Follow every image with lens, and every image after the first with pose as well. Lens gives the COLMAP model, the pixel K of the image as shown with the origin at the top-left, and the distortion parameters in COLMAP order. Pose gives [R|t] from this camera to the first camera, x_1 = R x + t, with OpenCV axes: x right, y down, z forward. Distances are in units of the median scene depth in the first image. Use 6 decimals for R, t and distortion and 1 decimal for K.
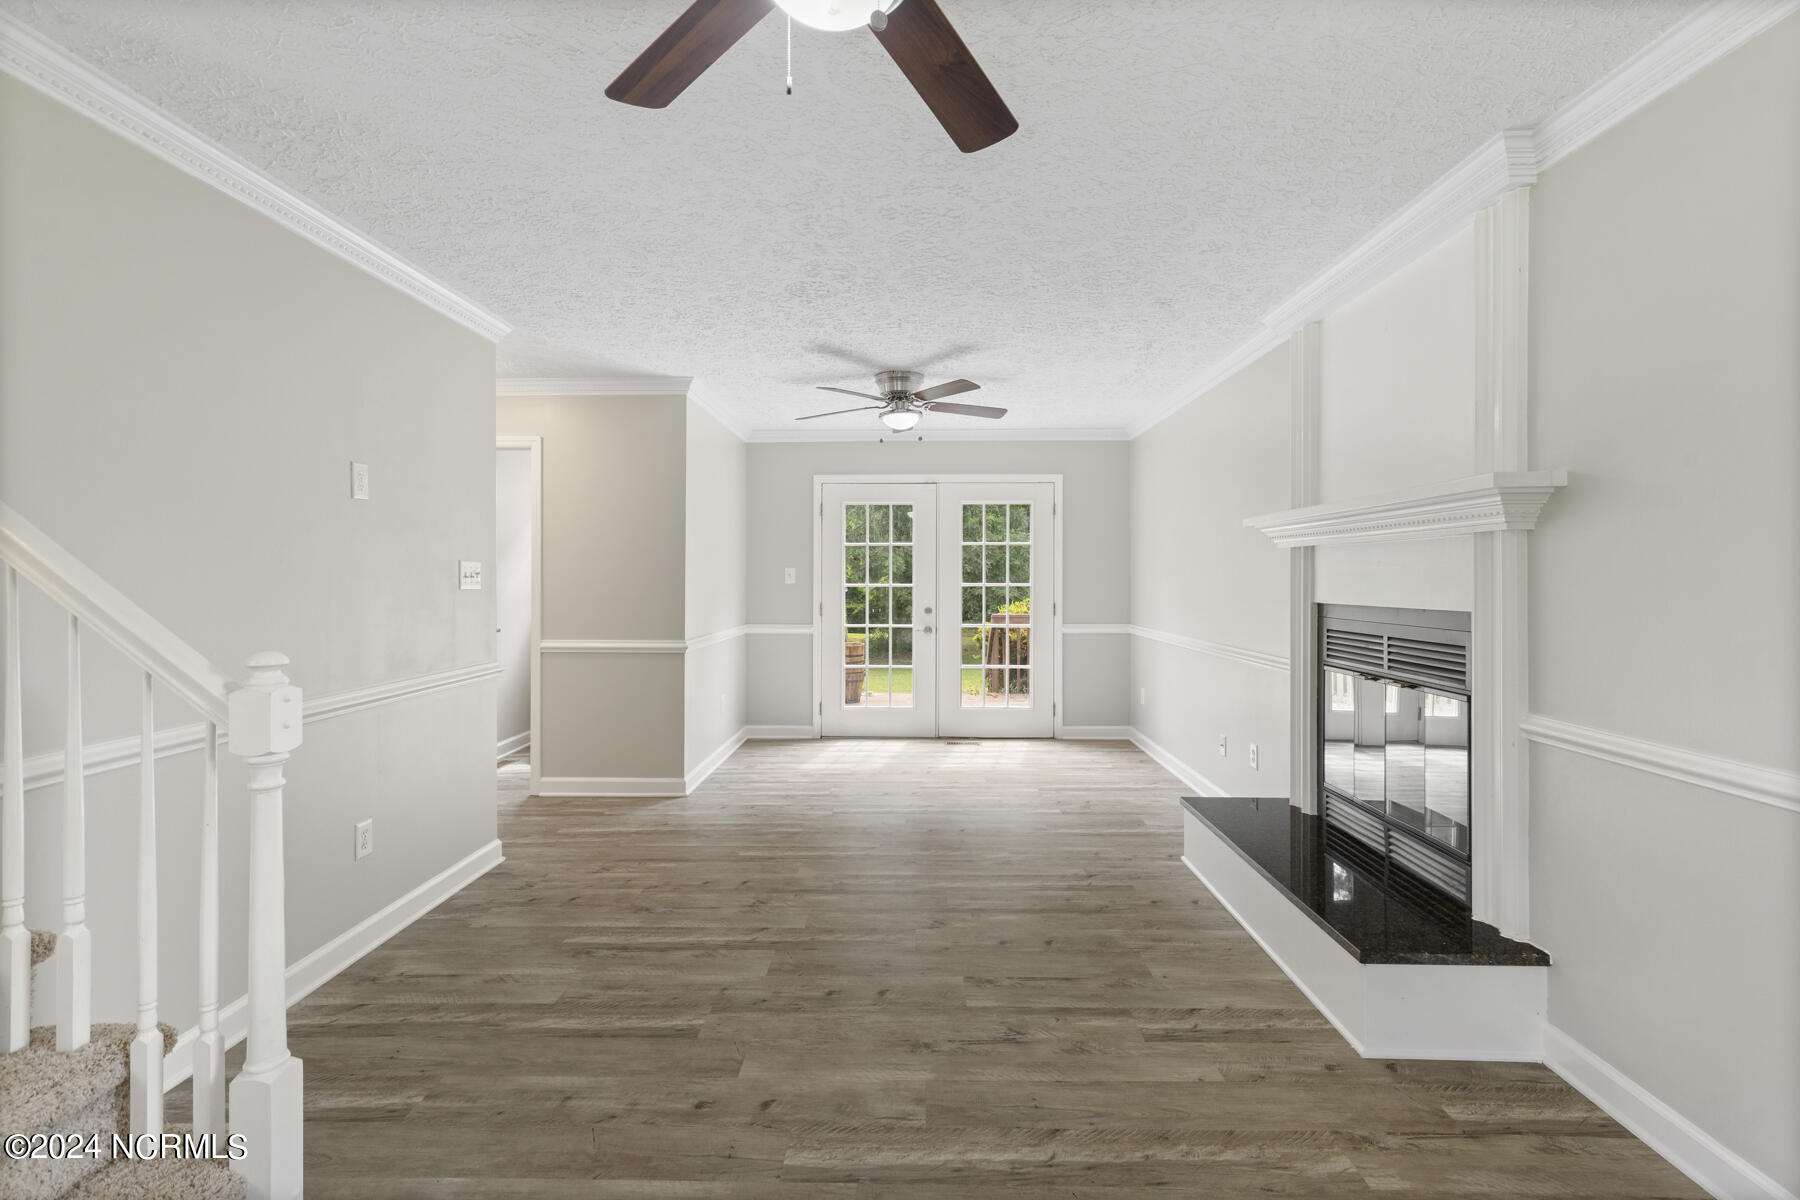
lens RADIAL K [[829.3, 0, 909.1], [0, 829.3, 584.7], [0, 0, 1]] dist [0.001294, 0.000175]
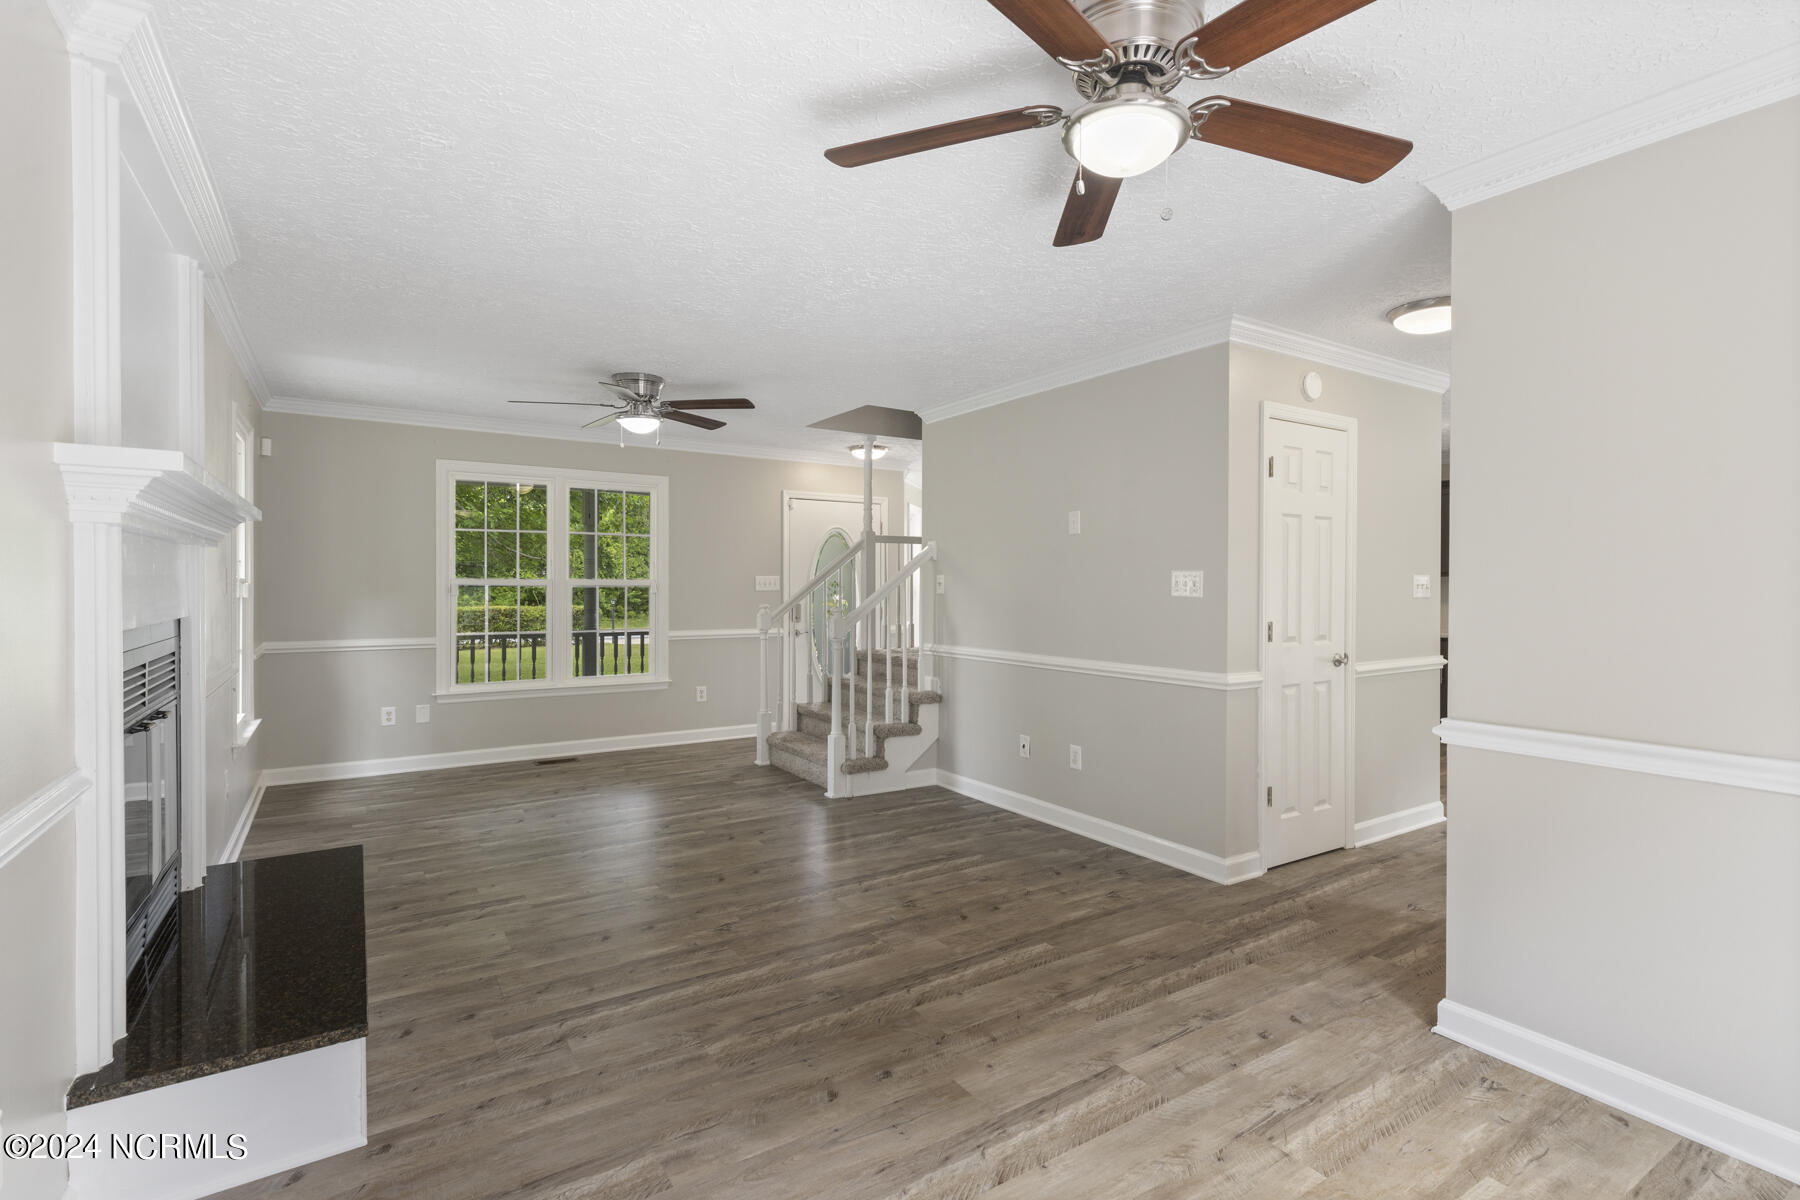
lens RADIAL K [[829.3, 0, 906.6], [0, 829.3, 590.1], [0, 0, 1]] dist [0.001294, 0.000175]
pose [[-0.825448, 0.002608, -0.564472, 0.415217], [-0.007850, 0.999840, 0.016099, -0.015413], [0.564423, 0.017720, -0.825295, 1.938133]]
